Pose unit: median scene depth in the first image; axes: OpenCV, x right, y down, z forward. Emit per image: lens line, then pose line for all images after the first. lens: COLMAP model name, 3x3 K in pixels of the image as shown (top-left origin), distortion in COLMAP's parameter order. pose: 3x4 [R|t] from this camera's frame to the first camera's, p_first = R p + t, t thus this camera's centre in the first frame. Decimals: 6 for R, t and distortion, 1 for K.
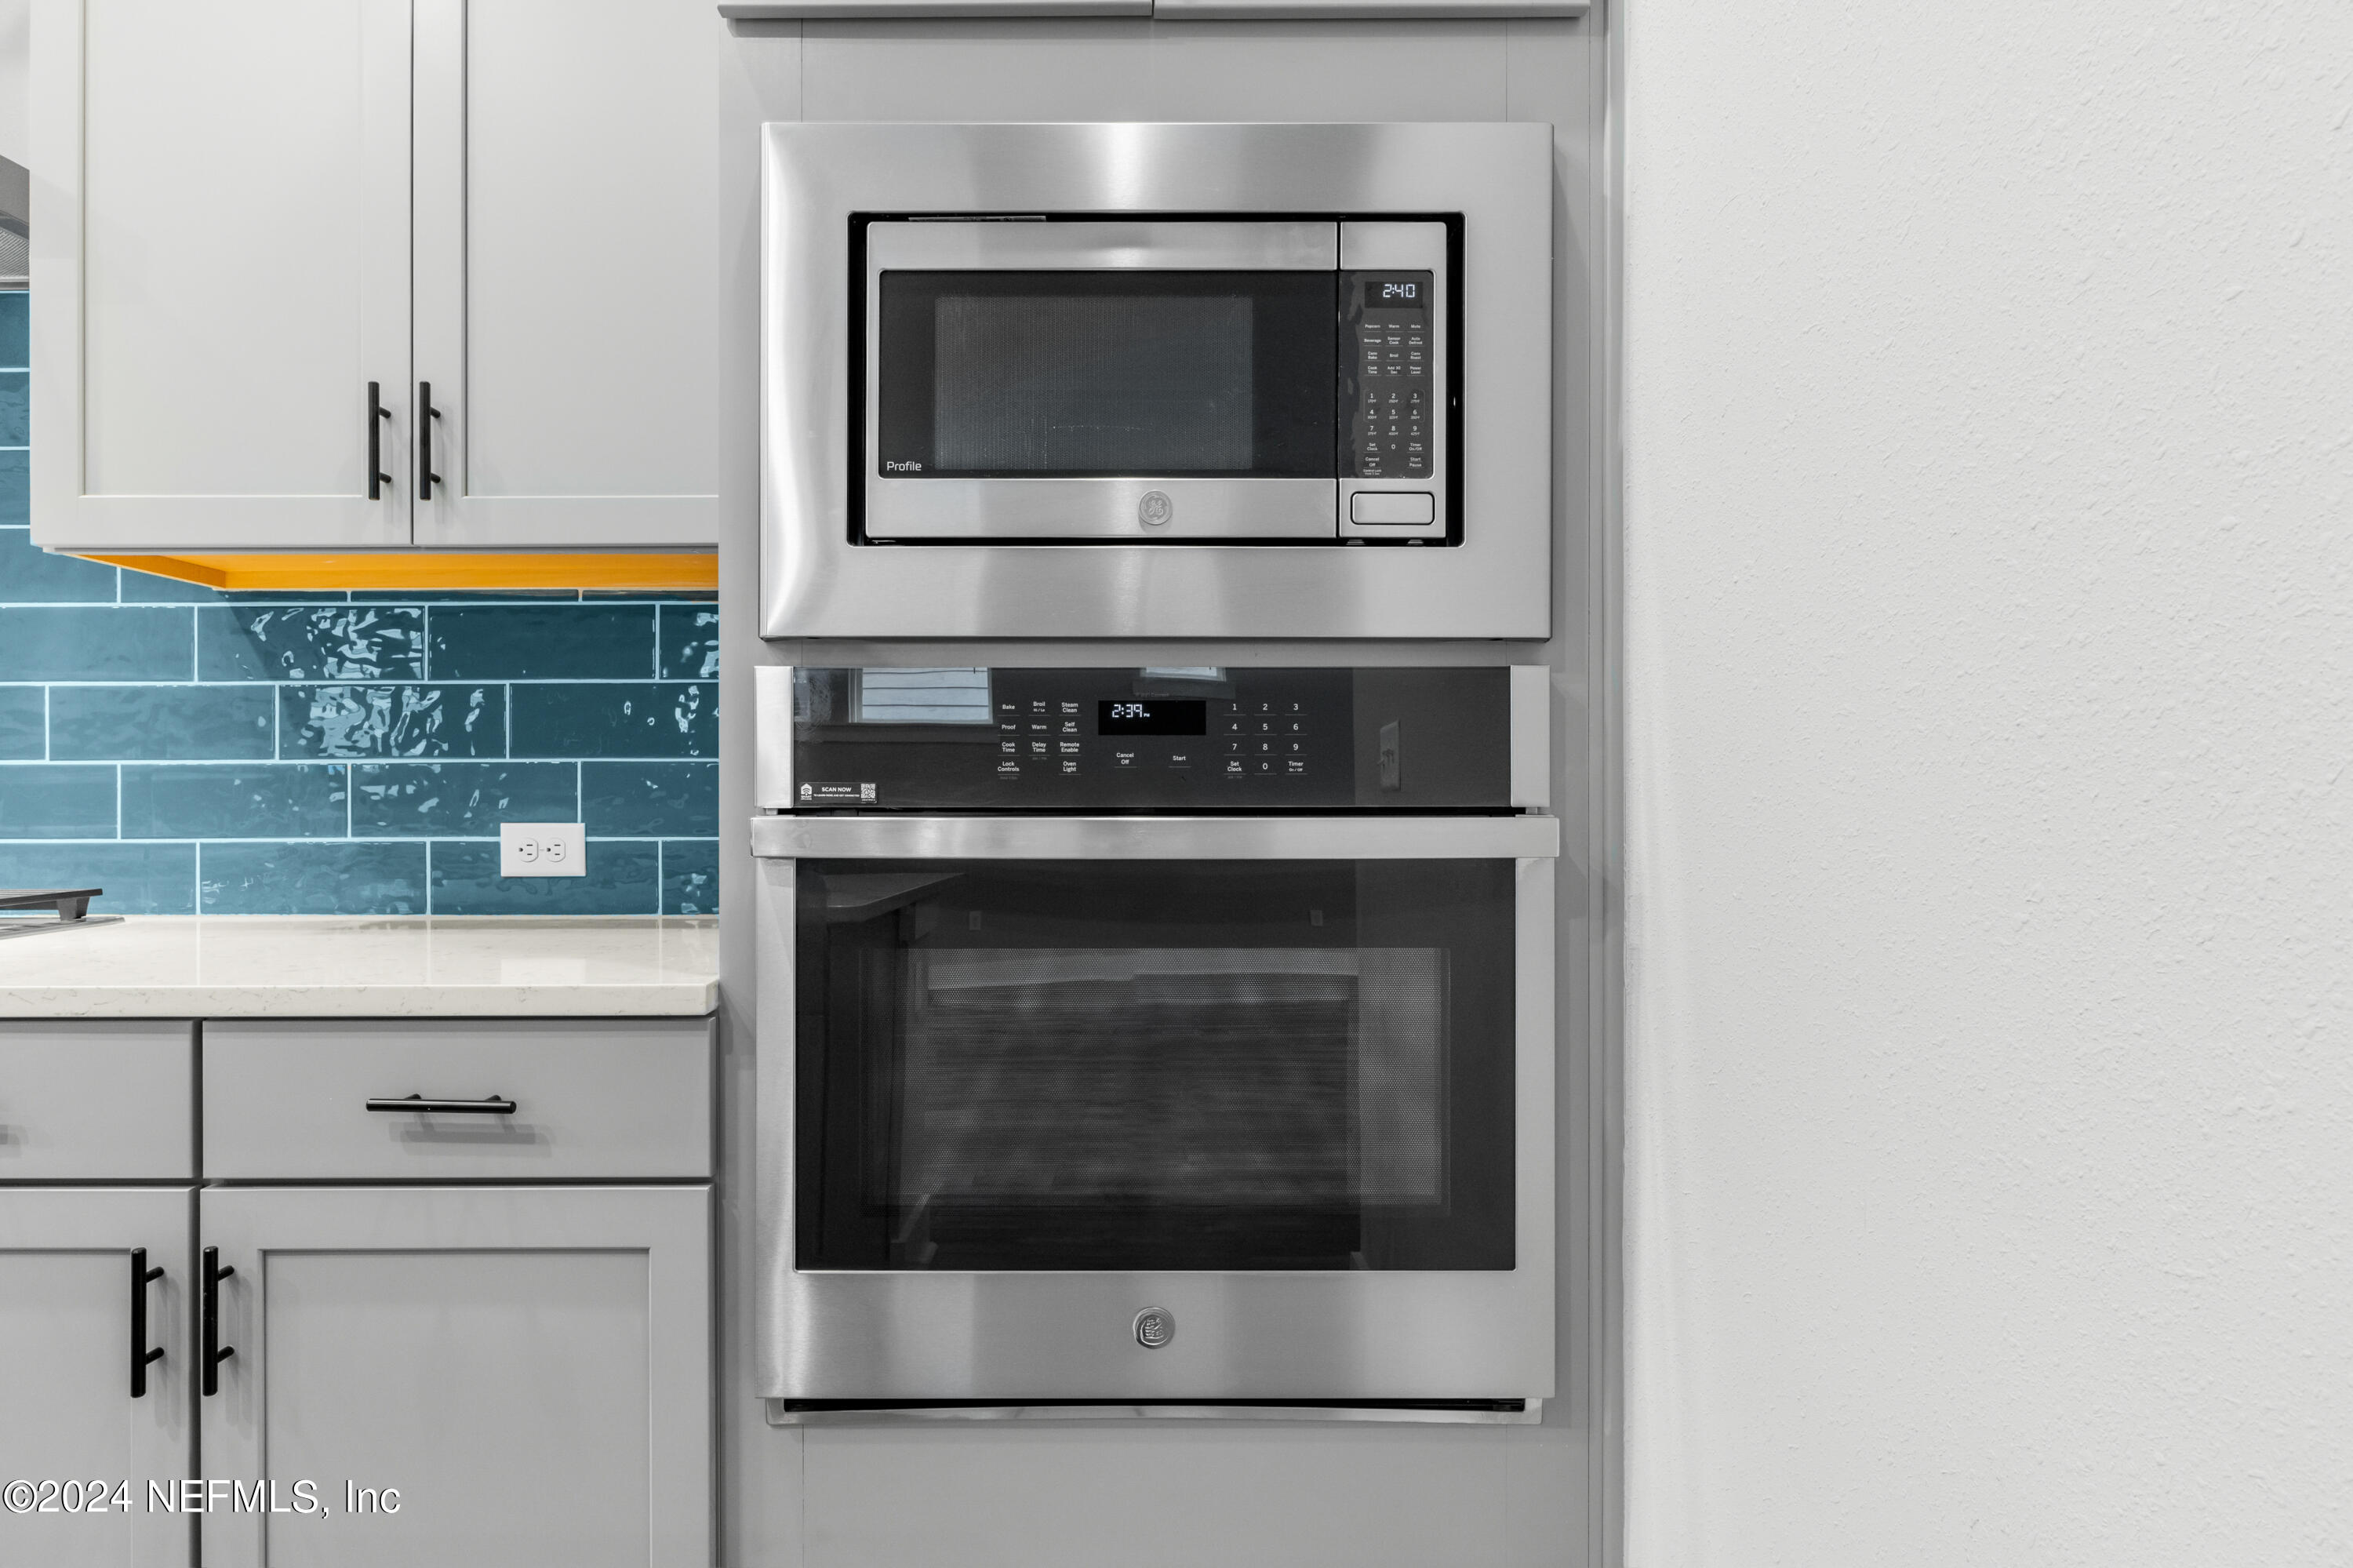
lens RADIAL K [[1323.3, 0, 1175.2], [0, 1323.3, 791.2], [0, 0, 1]] dist [0.001301, -0.001344]
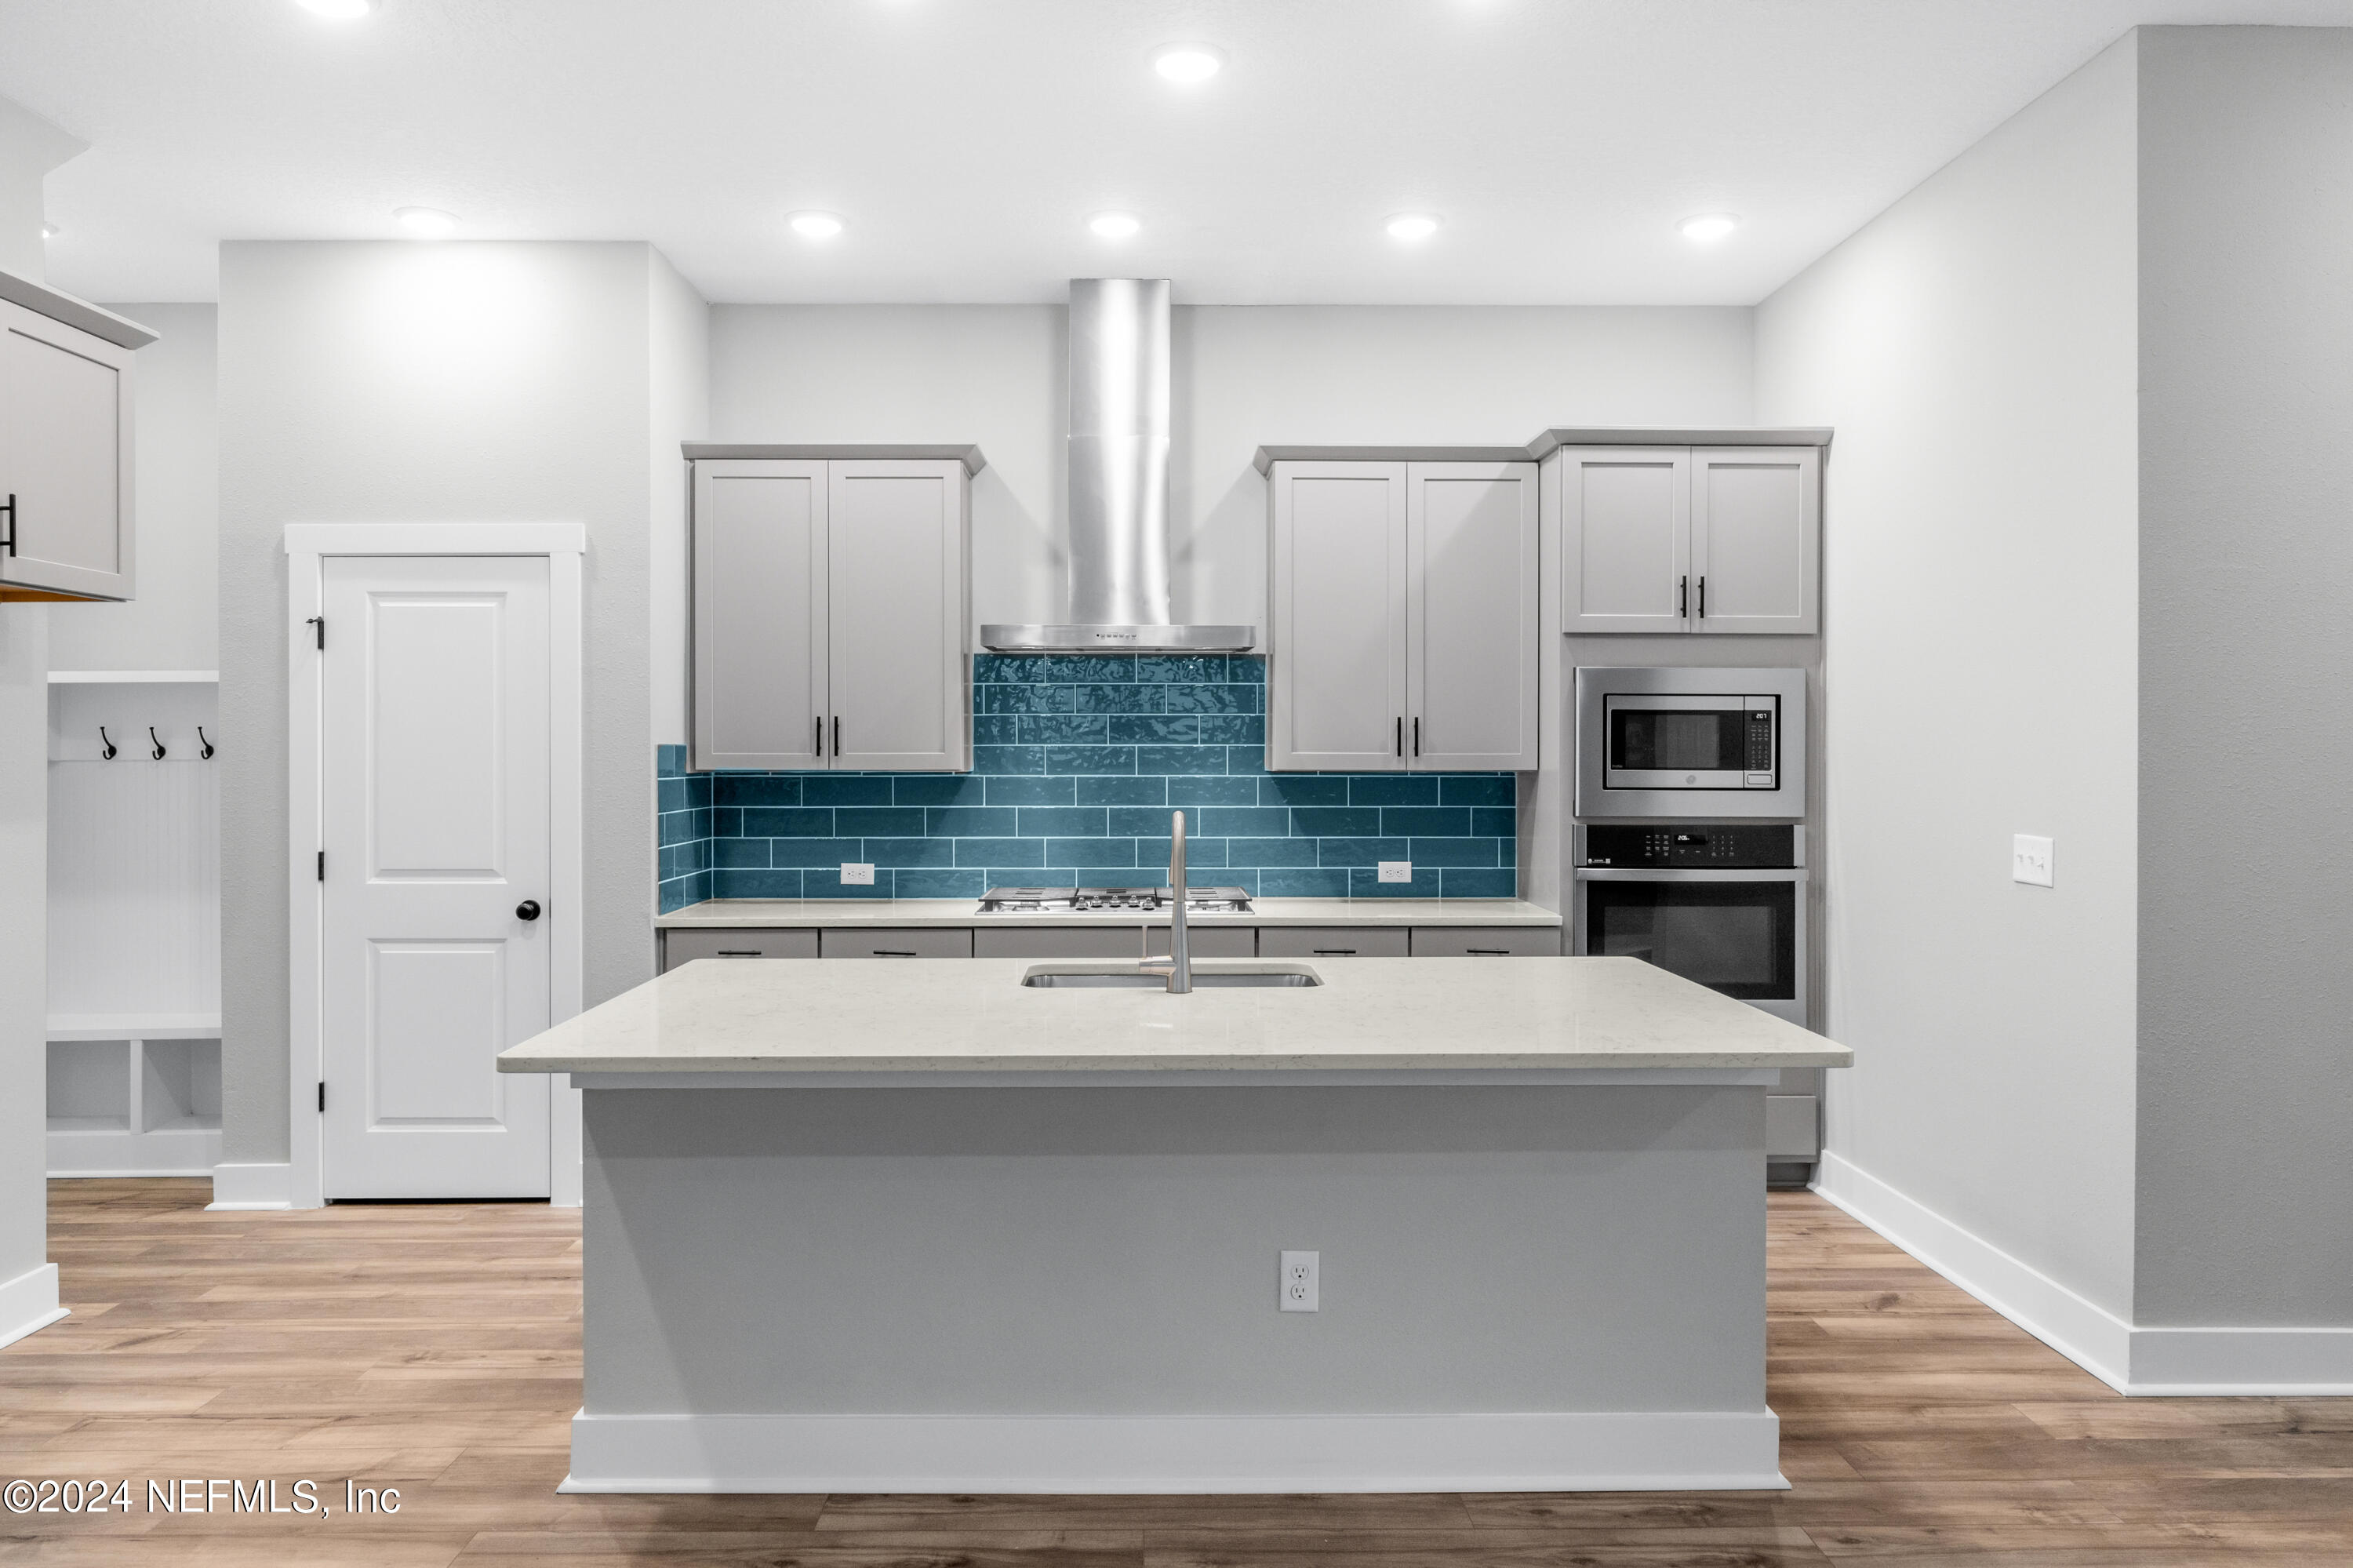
lens RADIAL K [[1617.8, 0, 1189.1], [0, 1617.8, 751.8], [0, 0, 1]] dist [0.002131, -0.000418]
pose [[0.999995, 0.001912, 0.002507, -1.321787], [-0.001909, 0.999998, -0.001014, -0.276183], [-0.002509, 0.001009, 0.999996, -3.185676]]
